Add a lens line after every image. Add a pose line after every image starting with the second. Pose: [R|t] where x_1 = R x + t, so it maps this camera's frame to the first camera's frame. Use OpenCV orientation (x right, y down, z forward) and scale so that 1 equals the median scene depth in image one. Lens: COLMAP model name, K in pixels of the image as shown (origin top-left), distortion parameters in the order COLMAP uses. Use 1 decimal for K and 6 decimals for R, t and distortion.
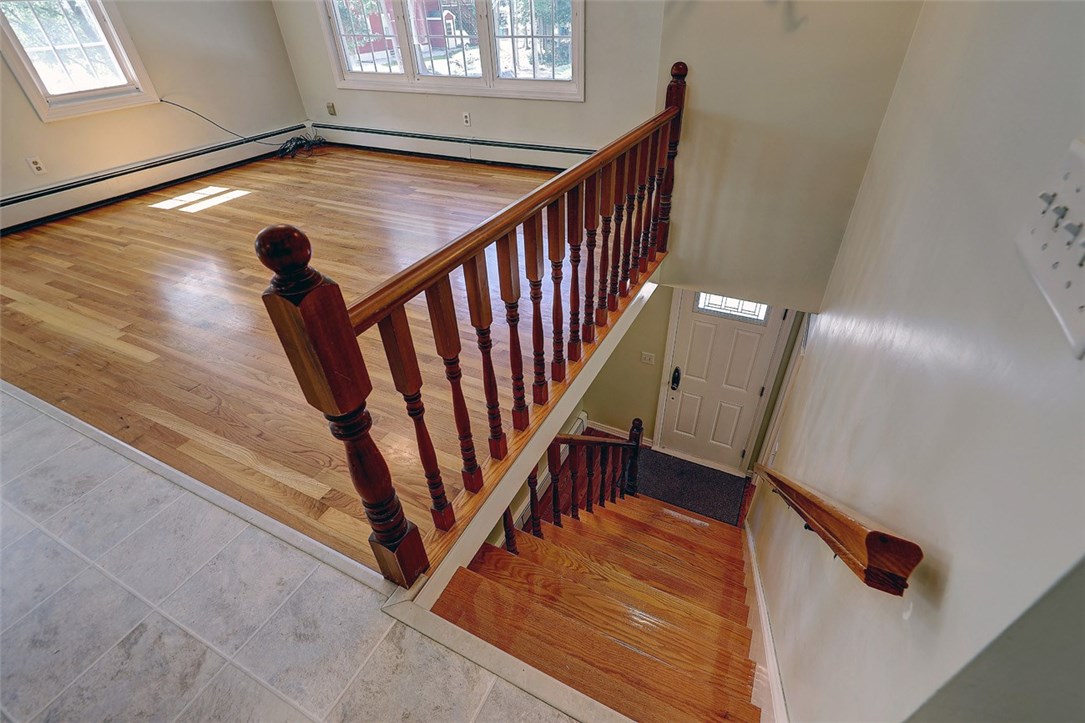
lens RADIAL K [[529.4, 0, 540.1], [0, 529.4, 361.3], [0, 0, 1]] dist [-0.003413, -0.000614]
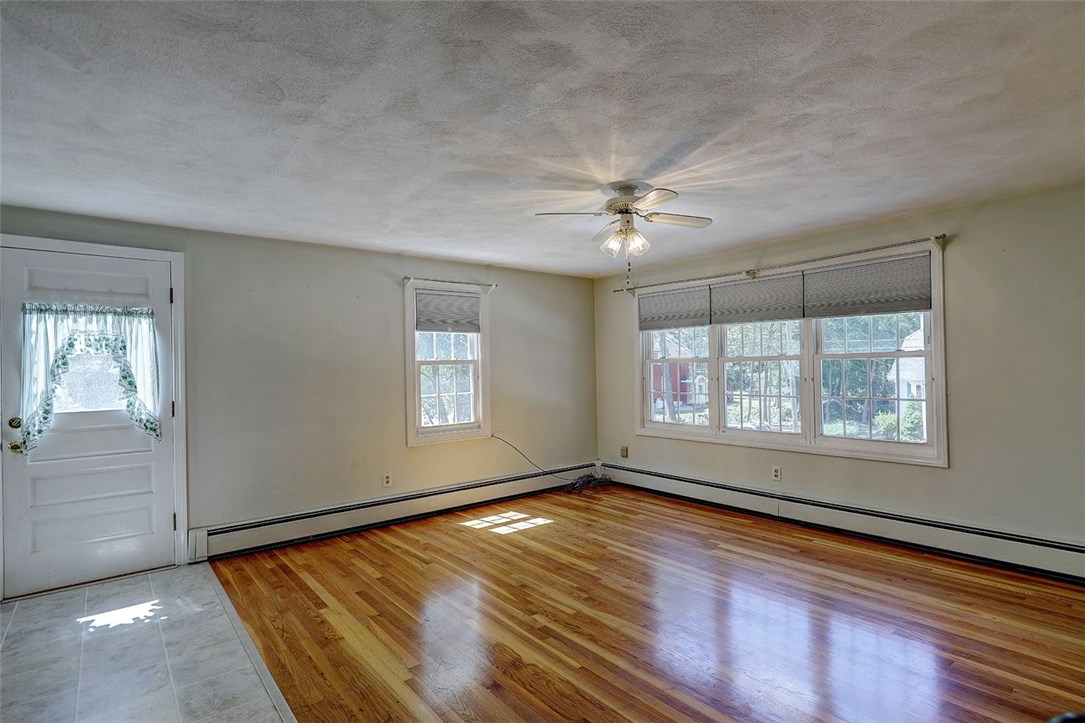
lens RADIAL K [[545.6, 0, 543.4], [0, 545.6, 364.6], [0, 0, 1]] dist [-0.006637, -0.000384]
pose [[0.913001, 0.003355, -0.407943, -0.131747], [-0.234331, 0.822859, -0.517680, -0.036417], [0.333943, 0.568236, 0.752057, 0.060571]]
